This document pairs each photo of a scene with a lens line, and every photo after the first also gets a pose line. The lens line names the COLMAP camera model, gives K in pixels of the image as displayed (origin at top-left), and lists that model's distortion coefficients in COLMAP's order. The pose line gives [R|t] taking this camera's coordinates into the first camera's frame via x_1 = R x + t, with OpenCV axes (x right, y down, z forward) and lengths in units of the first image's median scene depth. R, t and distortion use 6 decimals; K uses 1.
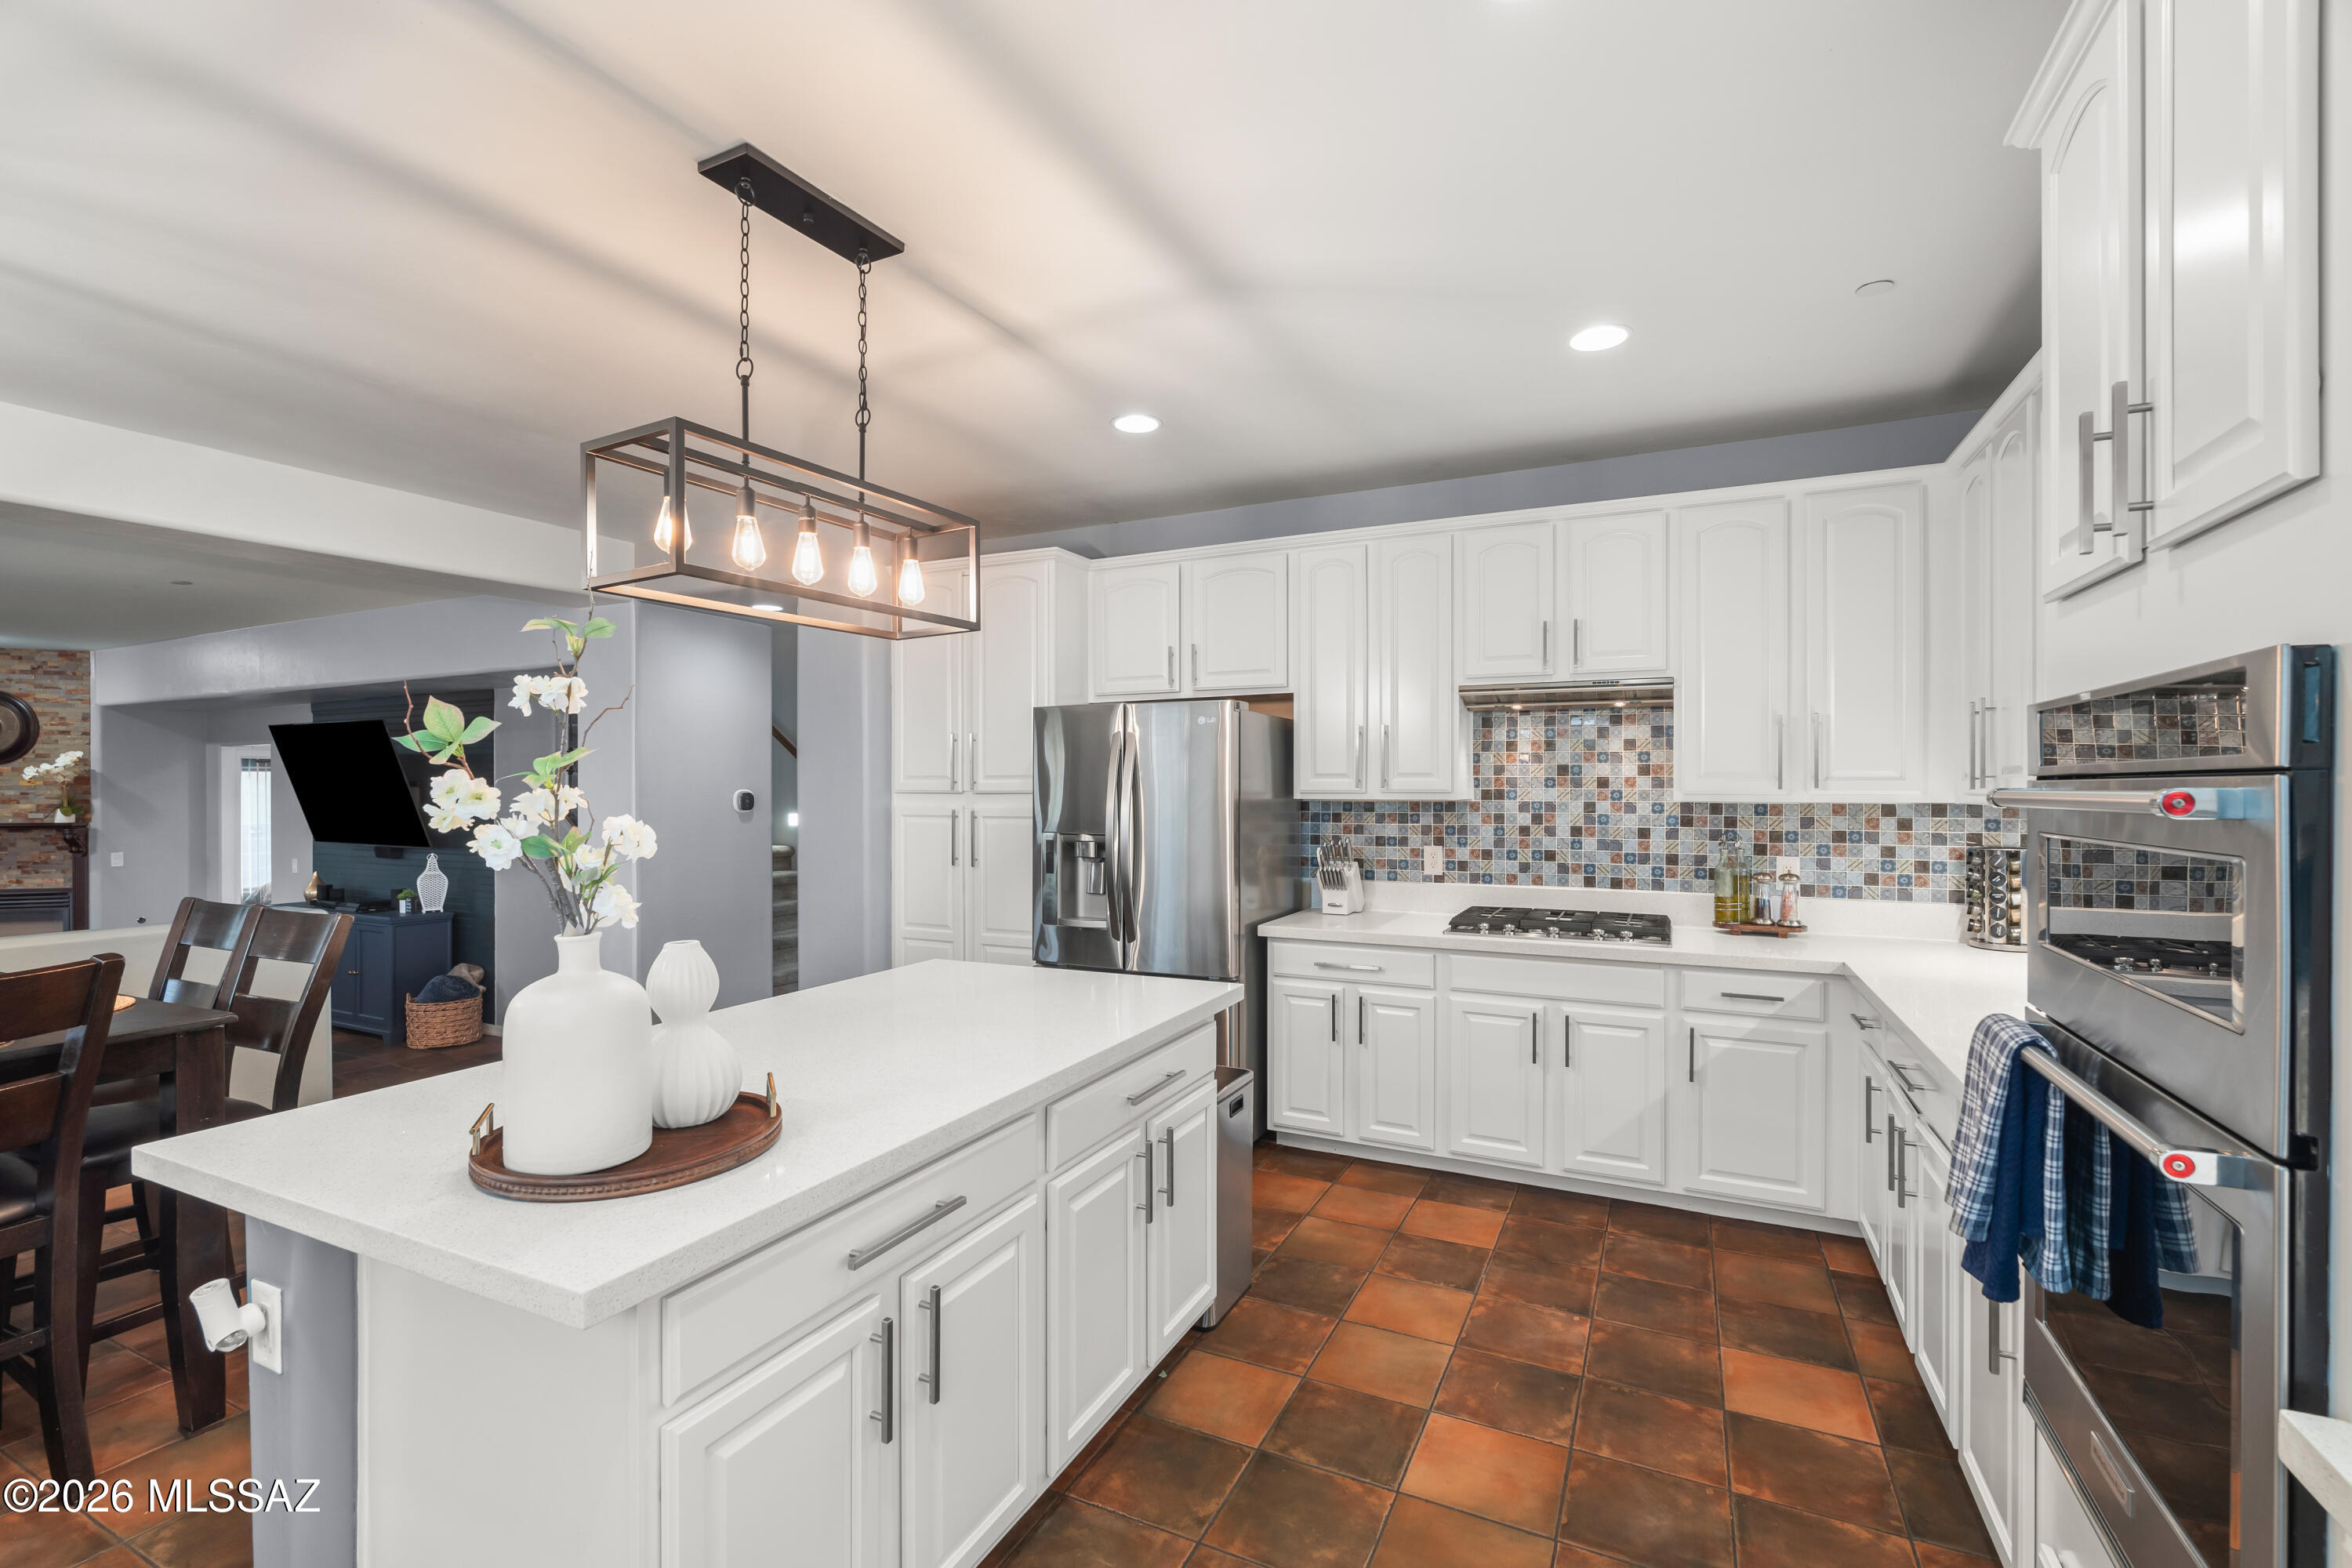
lens RADIAL K [[1028.2, 0, 1172.2], [0, 1028.2, 790.6], [0, 0, 1]] dist [-0.002265, -0.000632]
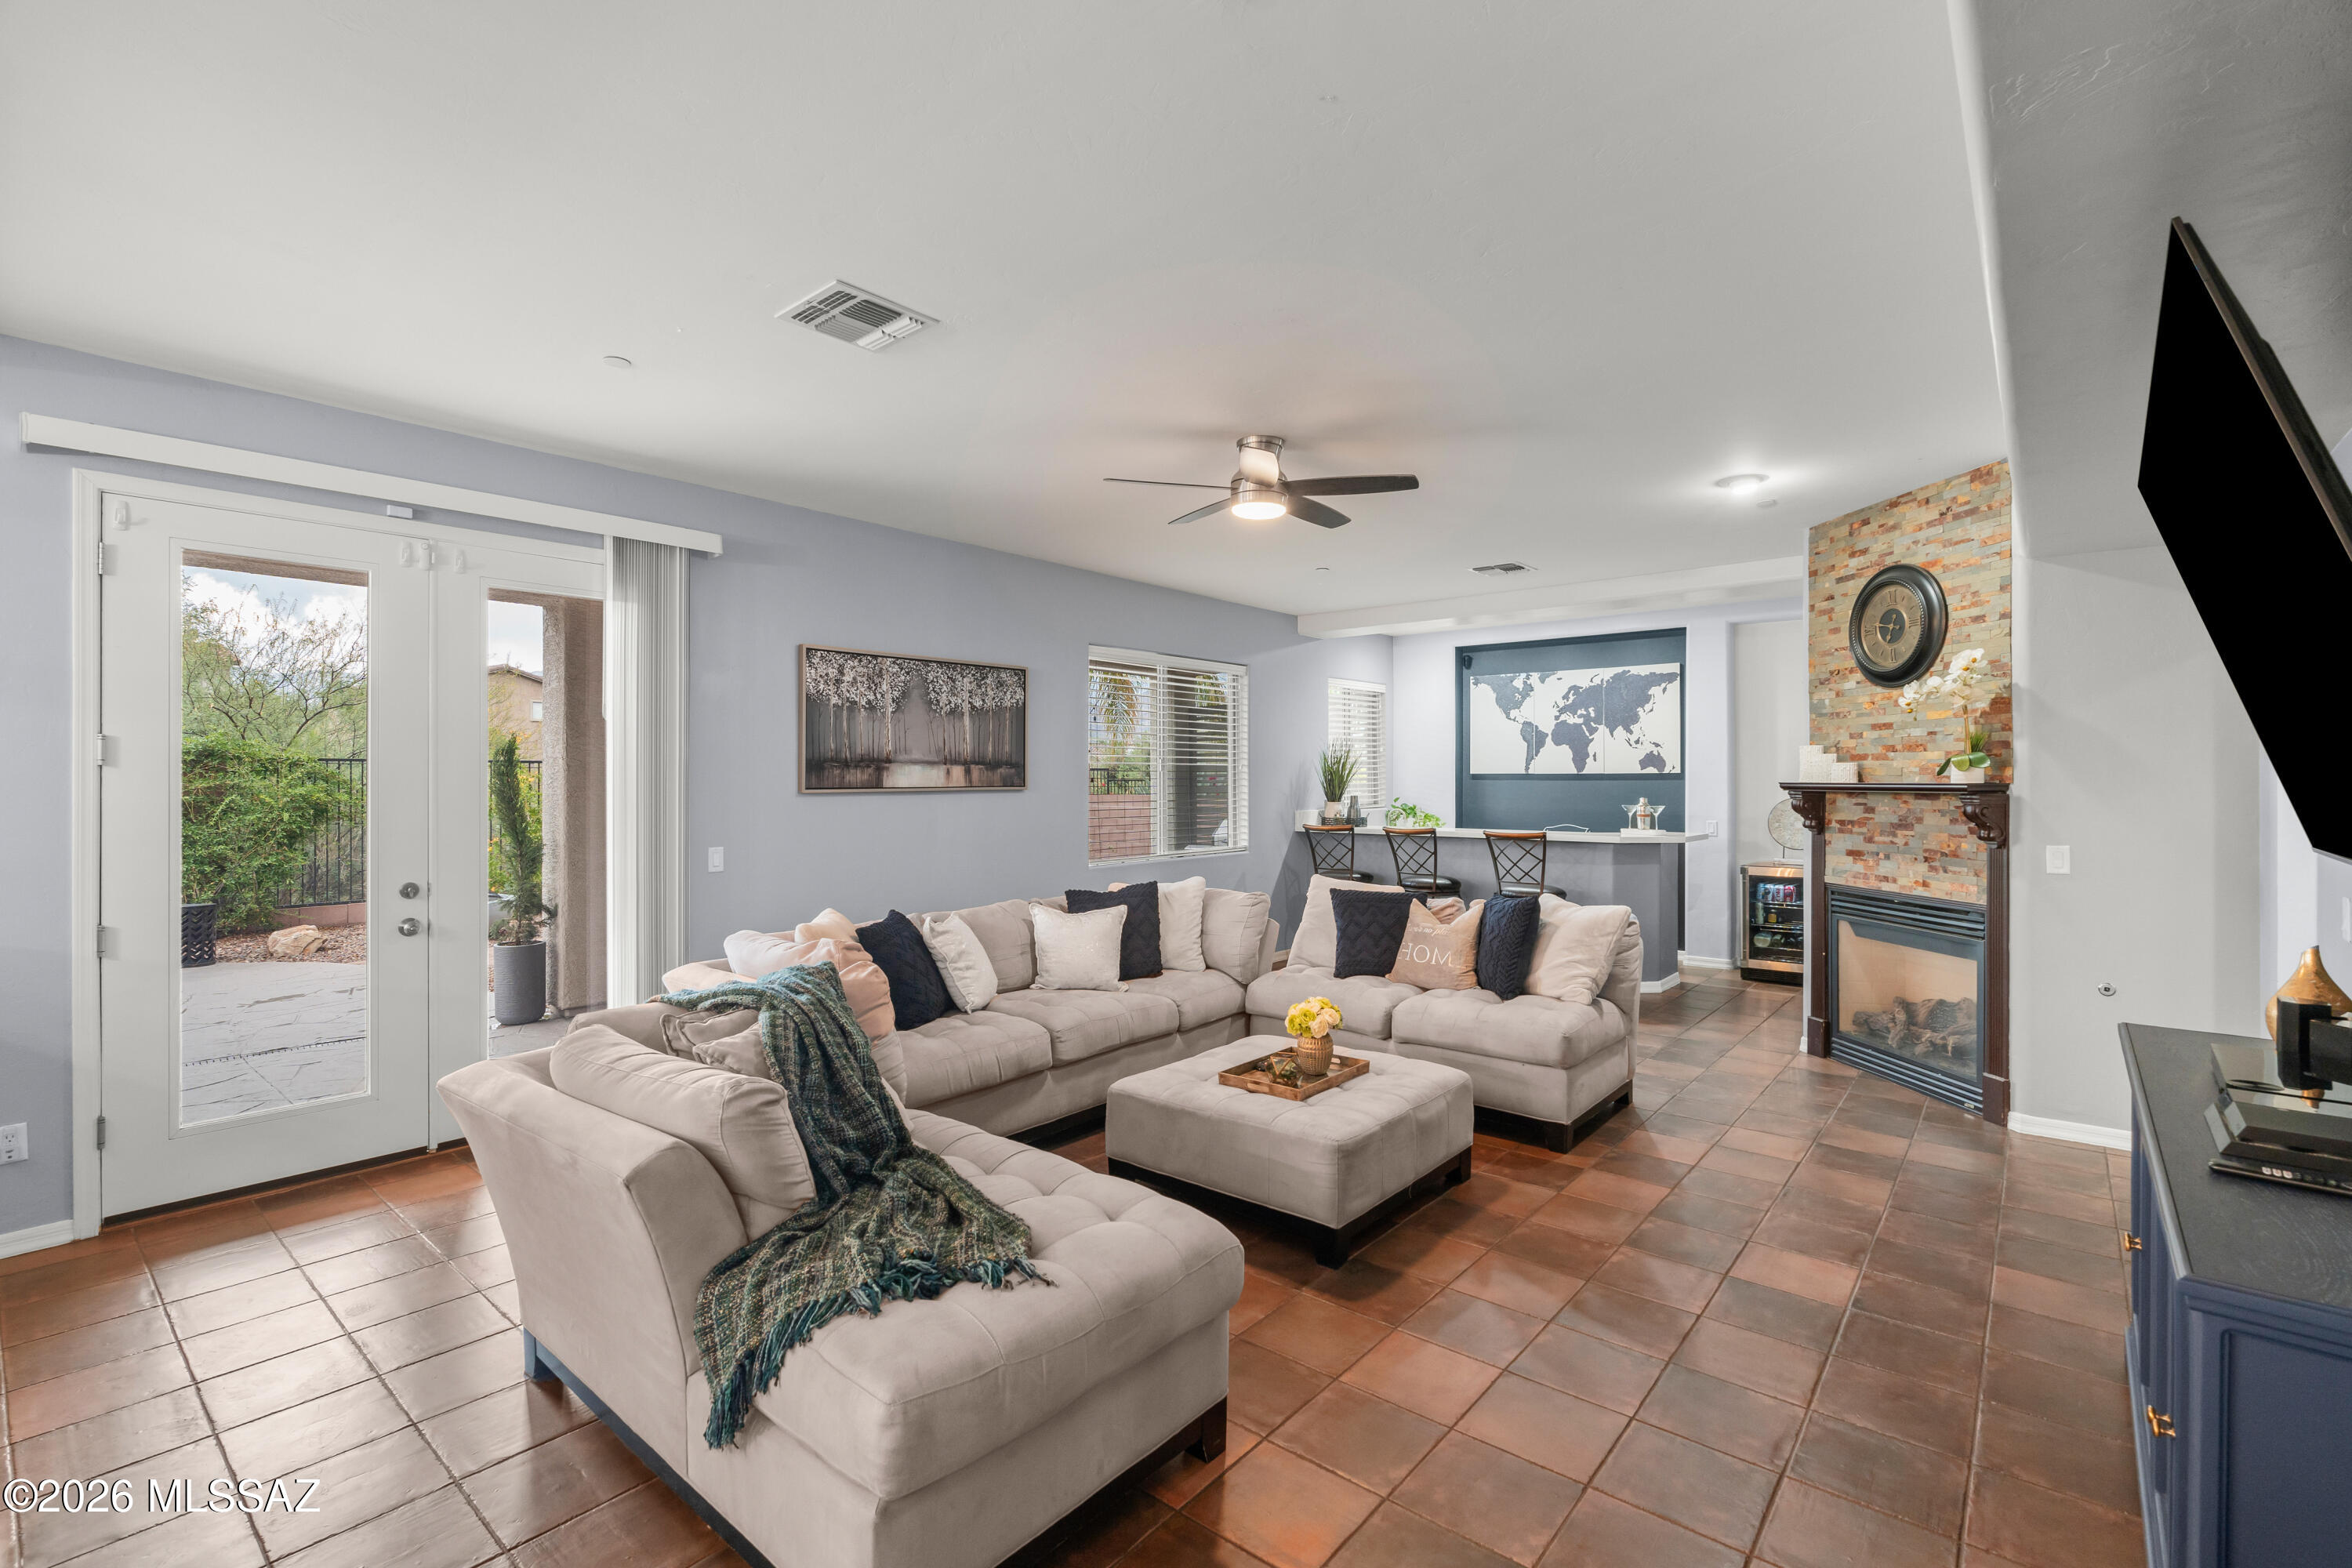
lens RADIAL K [[1033.4, 0, 1176.0], [0, 1033.4, 784.0], [0, 0, 1]] dist [-0.003022, -0.000028]
pose [[-0.240105, 0.005915, -0.970729, -0.923520], [-0.001915, 0.999977, 0.006567, 0.058886], [0.970745, 0.003436, -0.240088, 1.488149]]
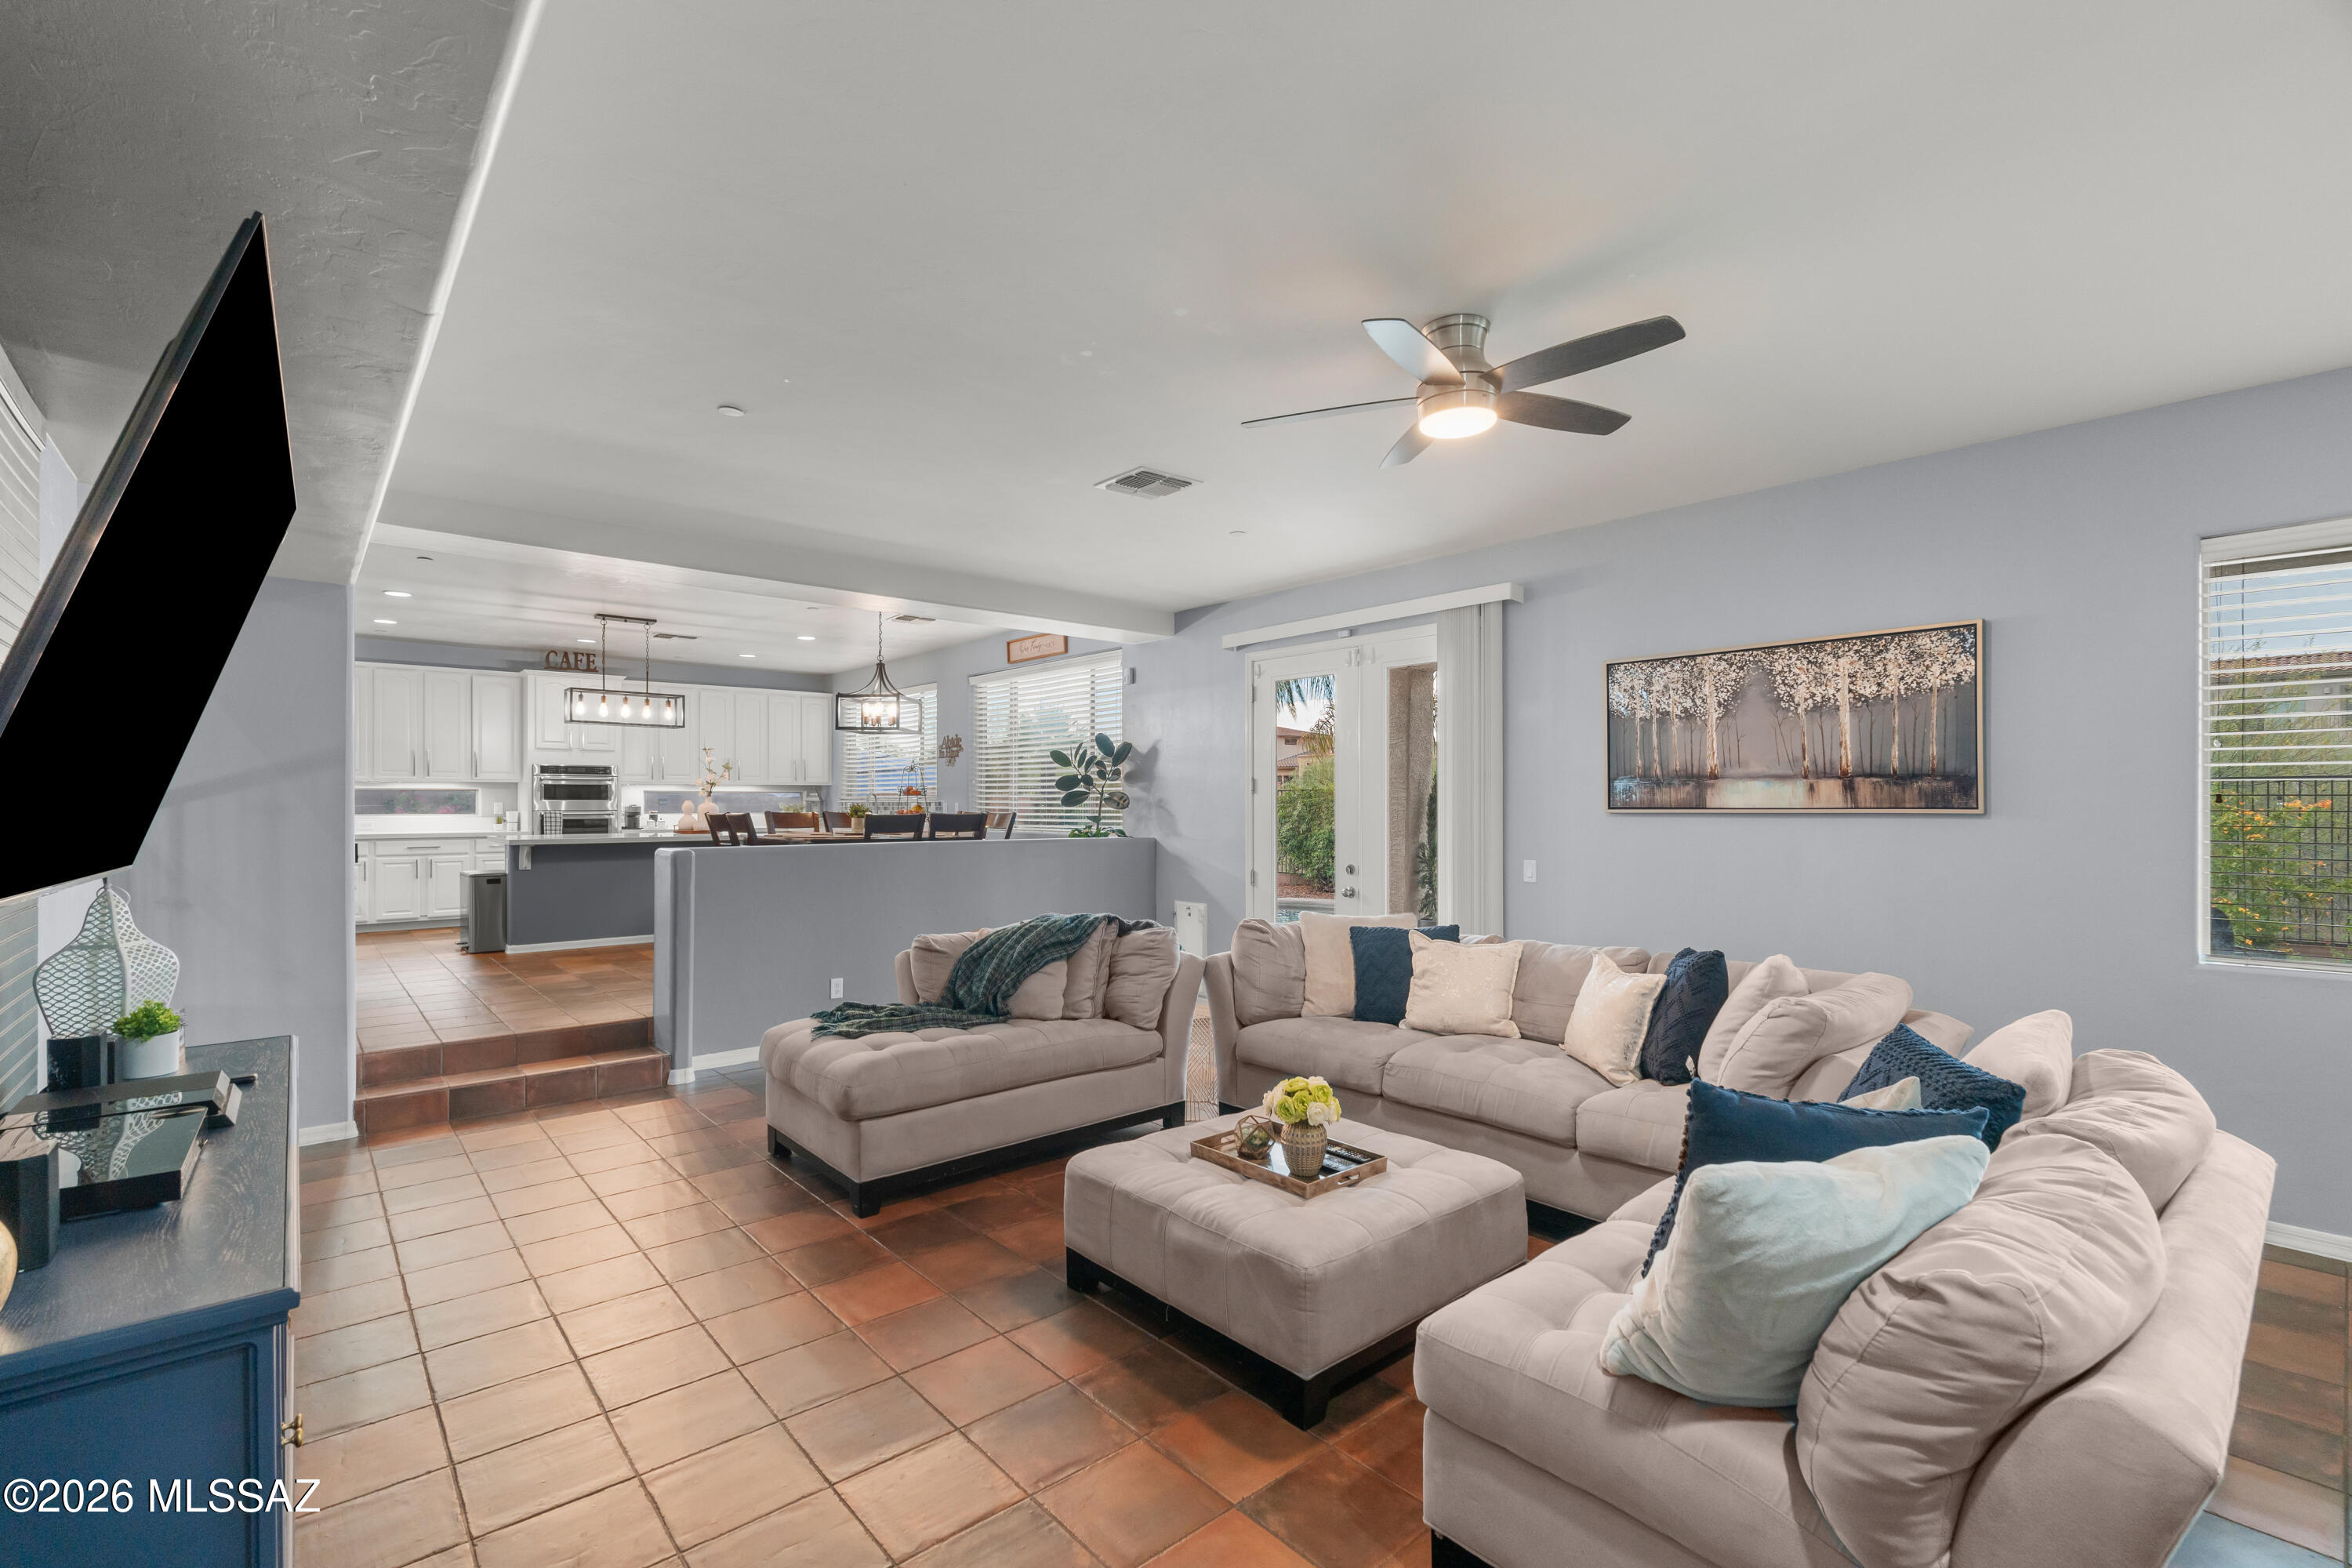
lens RADIAL K [[1022.9, 0, 1158.2], [0, 1022.9, 805.8], [0, 0, 1]] dist [0.000177, 0.000033]
pose [[-0.920892, 0.001097, 0.389816, -2.056265], [0.003684, 0.999976, 0.005889, 0.061472], [-0.389800, 0.006859, -0.920874, 2.096072]]
